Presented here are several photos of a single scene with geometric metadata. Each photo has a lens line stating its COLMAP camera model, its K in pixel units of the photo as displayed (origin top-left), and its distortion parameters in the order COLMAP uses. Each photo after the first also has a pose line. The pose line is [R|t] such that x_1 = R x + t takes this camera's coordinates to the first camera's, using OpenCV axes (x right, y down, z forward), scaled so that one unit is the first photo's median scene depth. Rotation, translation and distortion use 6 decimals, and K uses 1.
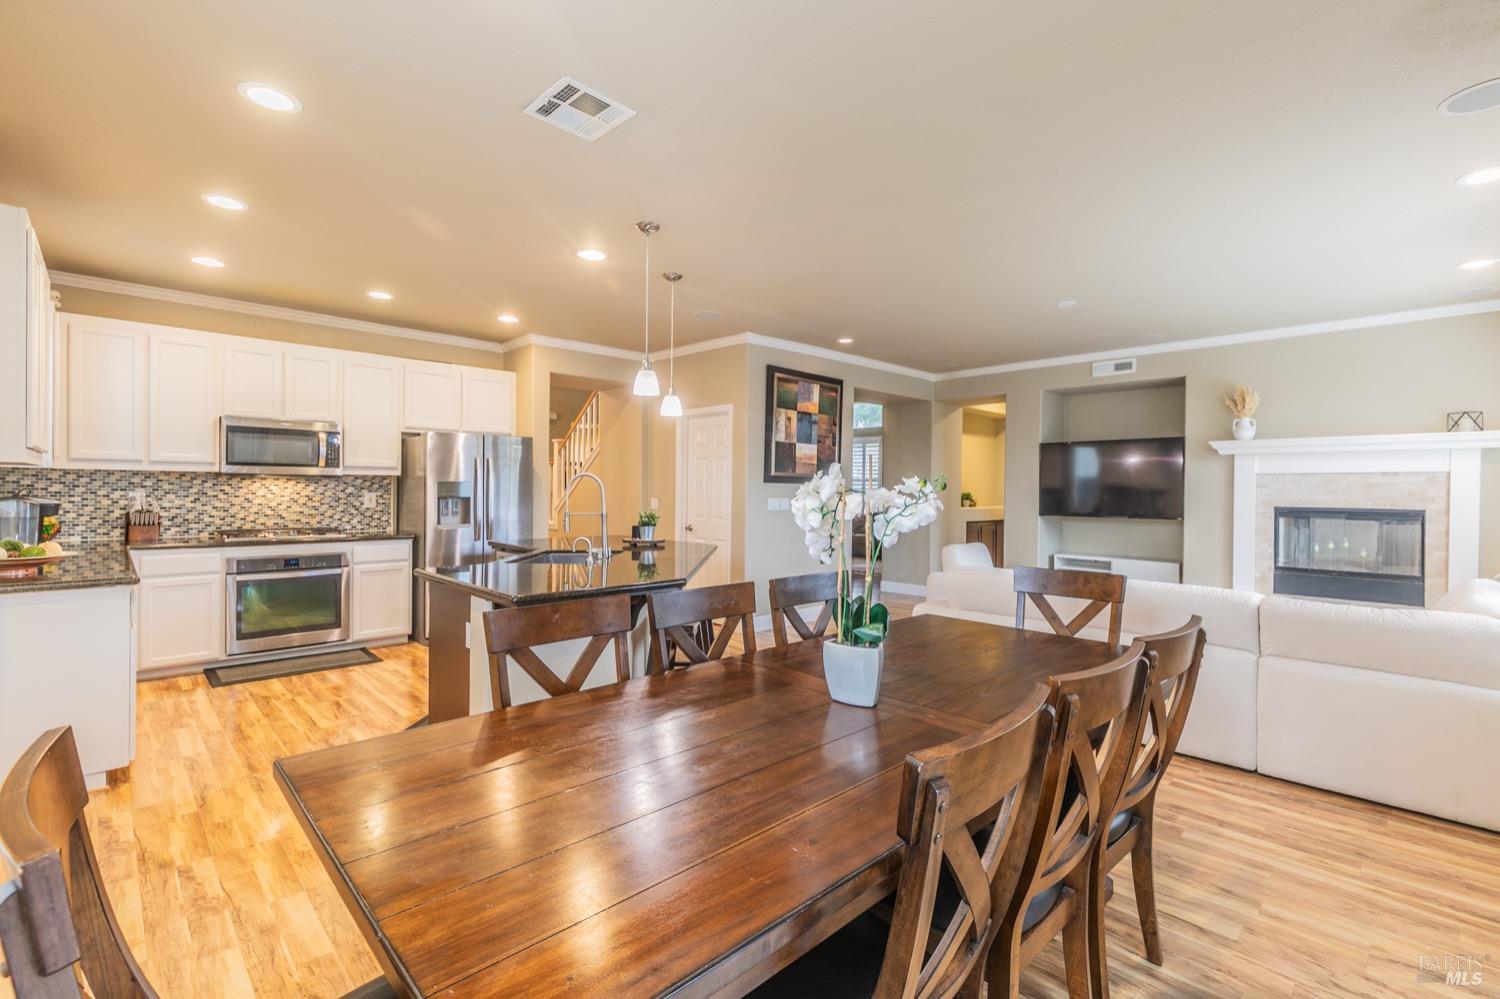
lens RADIAL K [[692.3, 0, 755.4], [0, 692.3, 491.0], [0, 0, 1]] dist [0.092962, 0.000069]
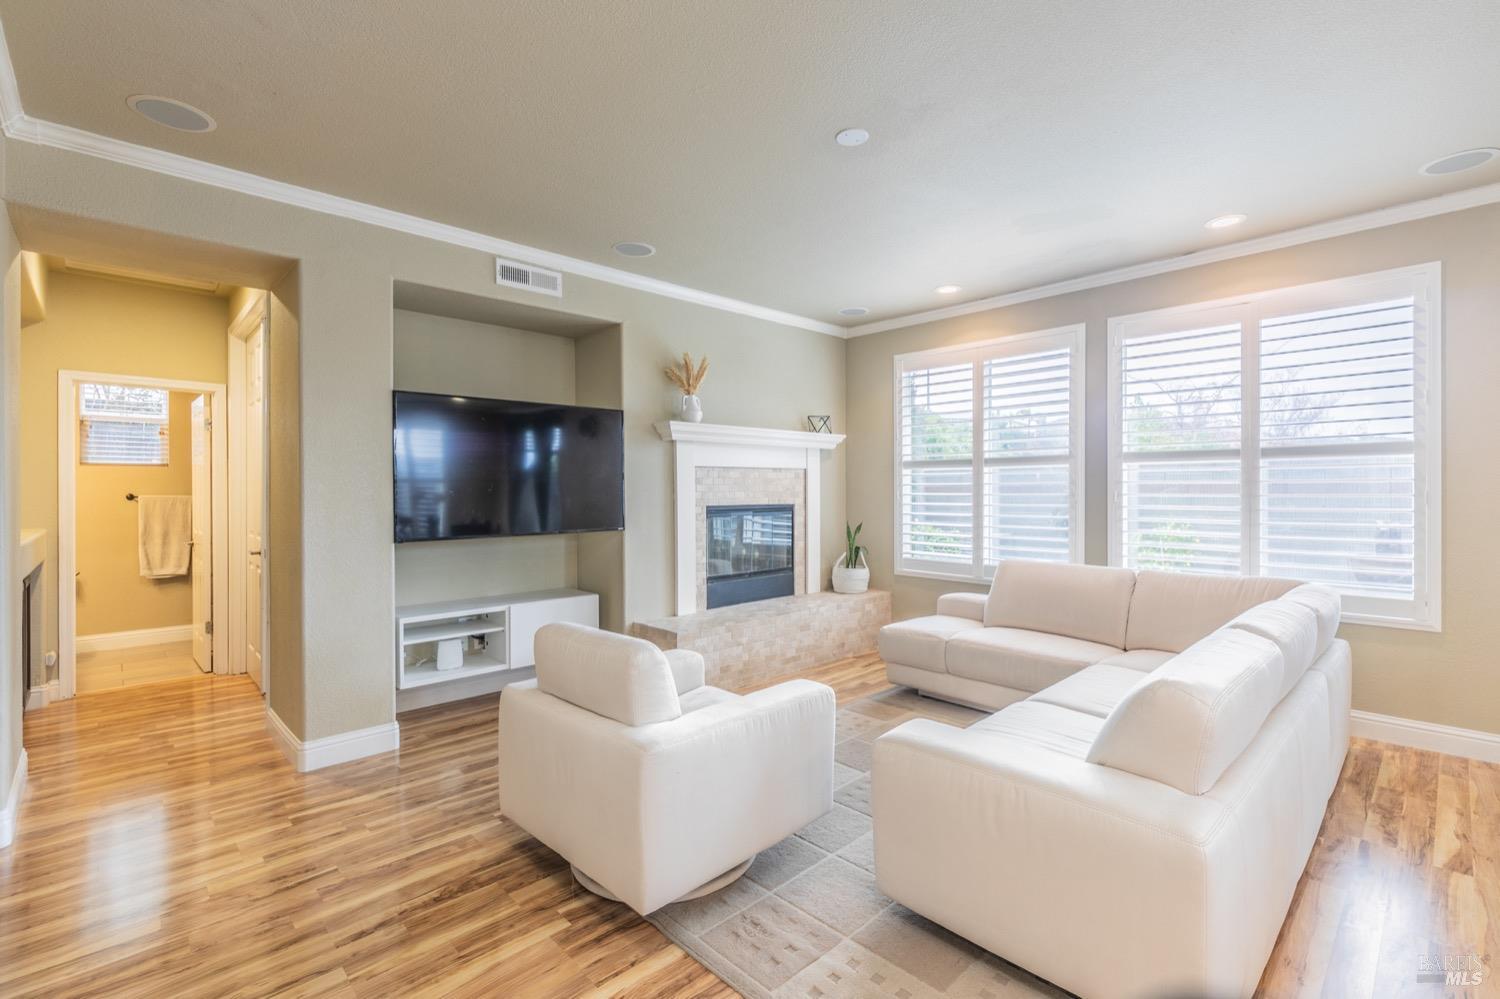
lens RADIAL K [[675.8, 0, 754.7], [0, 675.8, 490.5], [0, 0, 1]] dist [0.001057, 0.000269]
pose [[-0.014619, -0.011353, 0.999829, -0.068474], [0.005740, 0.999918, 0.011438, -0.005043], [-0.999877, 0.005906, -0.014553, 1.006921]]
